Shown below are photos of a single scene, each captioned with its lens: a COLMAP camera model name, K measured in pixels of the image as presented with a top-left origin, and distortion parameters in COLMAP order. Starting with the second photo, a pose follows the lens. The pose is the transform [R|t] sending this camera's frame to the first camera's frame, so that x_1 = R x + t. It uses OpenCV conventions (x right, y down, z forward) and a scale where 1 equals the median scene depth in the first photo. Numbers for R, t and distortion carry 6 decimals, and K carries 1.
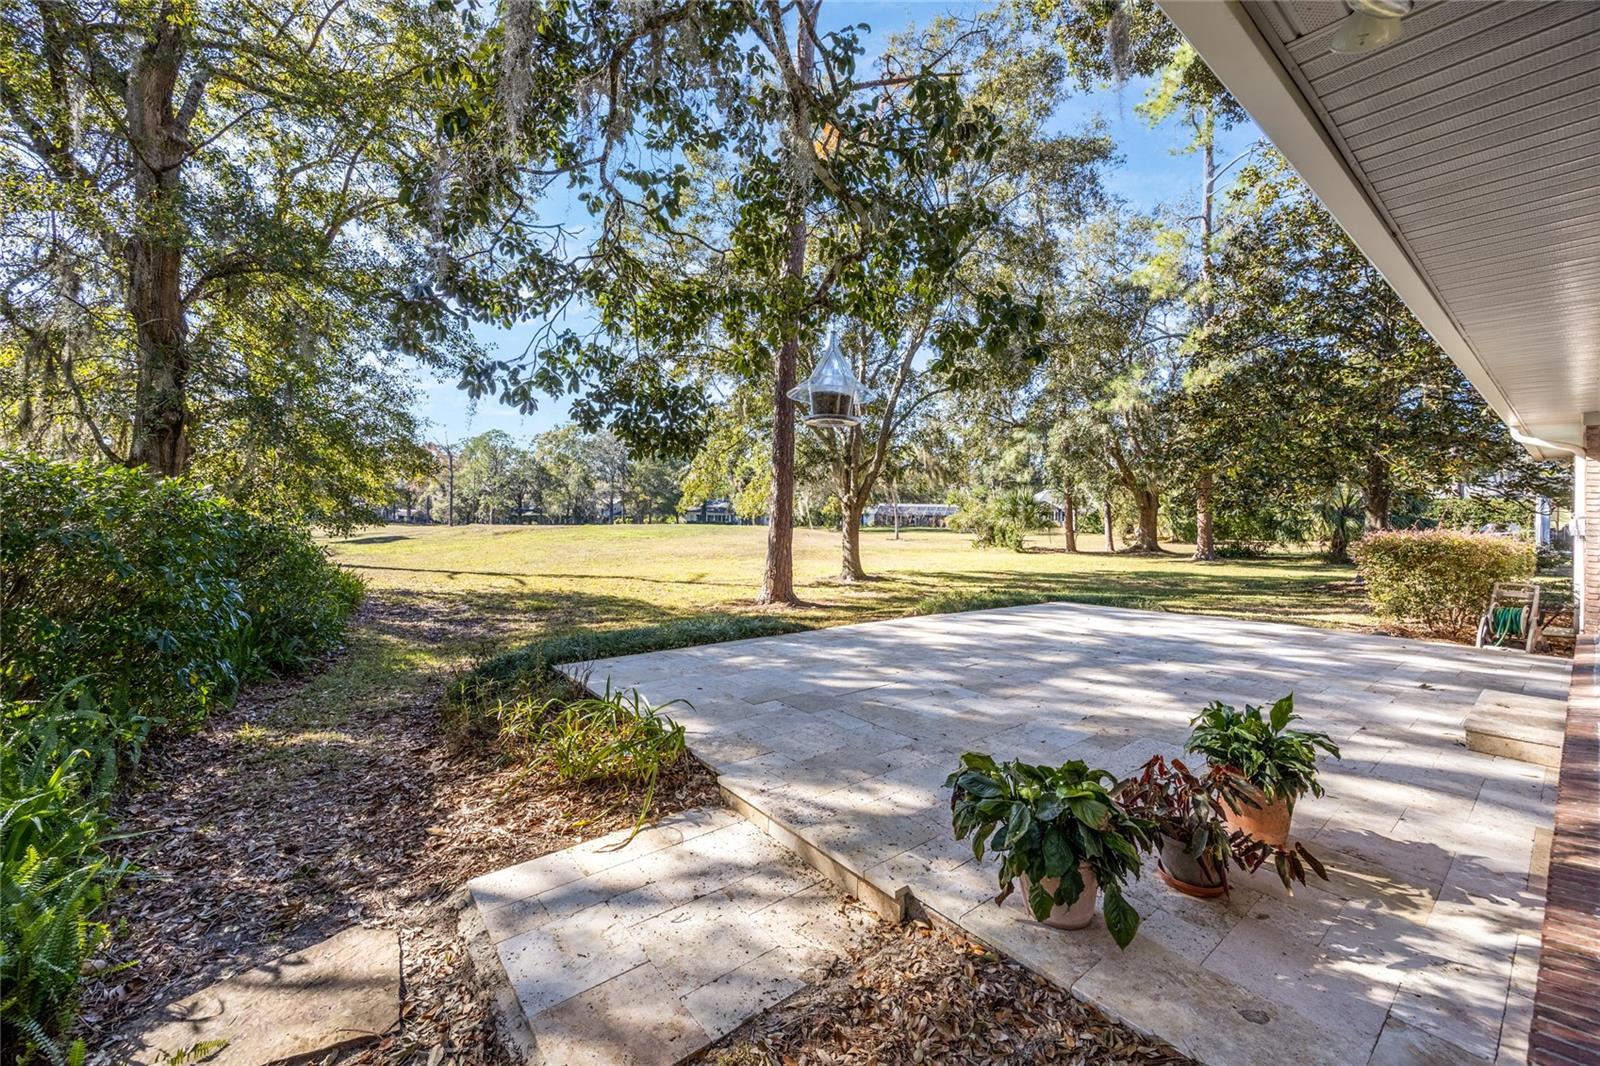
lens RADIAL K [[628.5, 0, 809.5], [0, 628.5, 522.9], [0, 0, 1]] dist [0.000555, 0.000254]
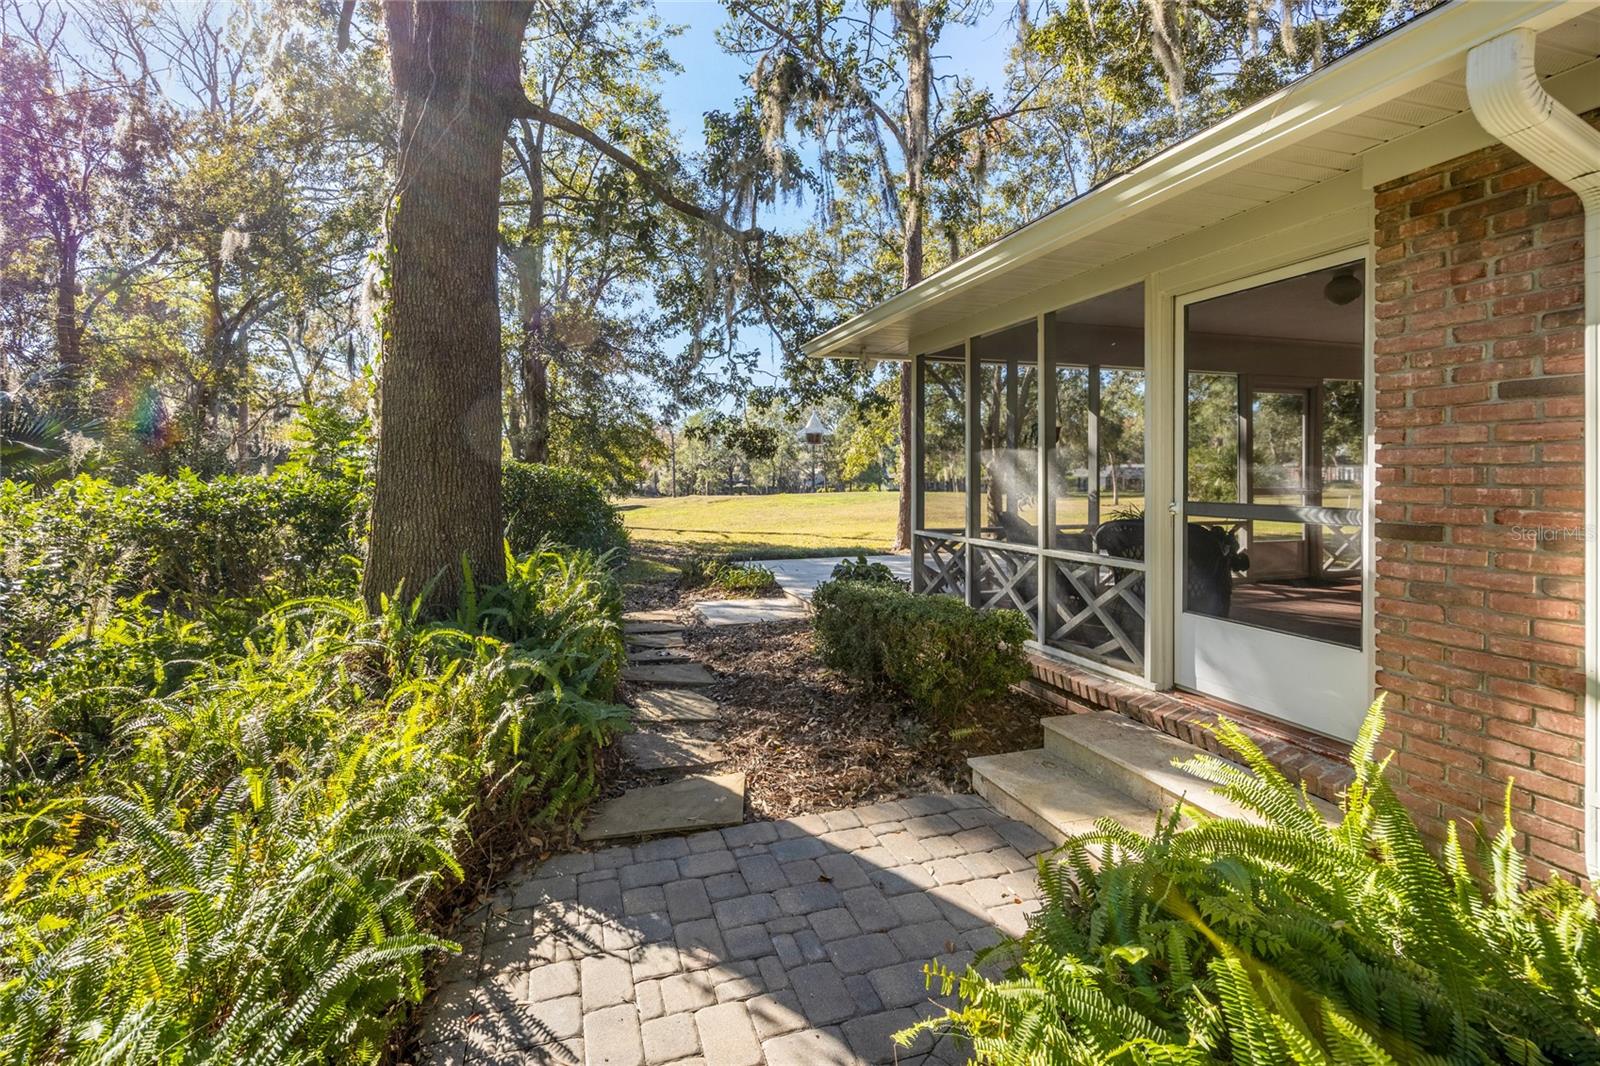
lens RADIAL K [[628.5, 0, 809.5], [0, 628.5, 522.9], [0, 0, 1]] dist [0.000555, 0.000254]
pose [[0.952960, -0.006606, -0.303024, 0.207288], [0.022618, 0.998525, 0.049363, 0.010204], [0.302251, -0.053895, 0.951704, -0.384574]]
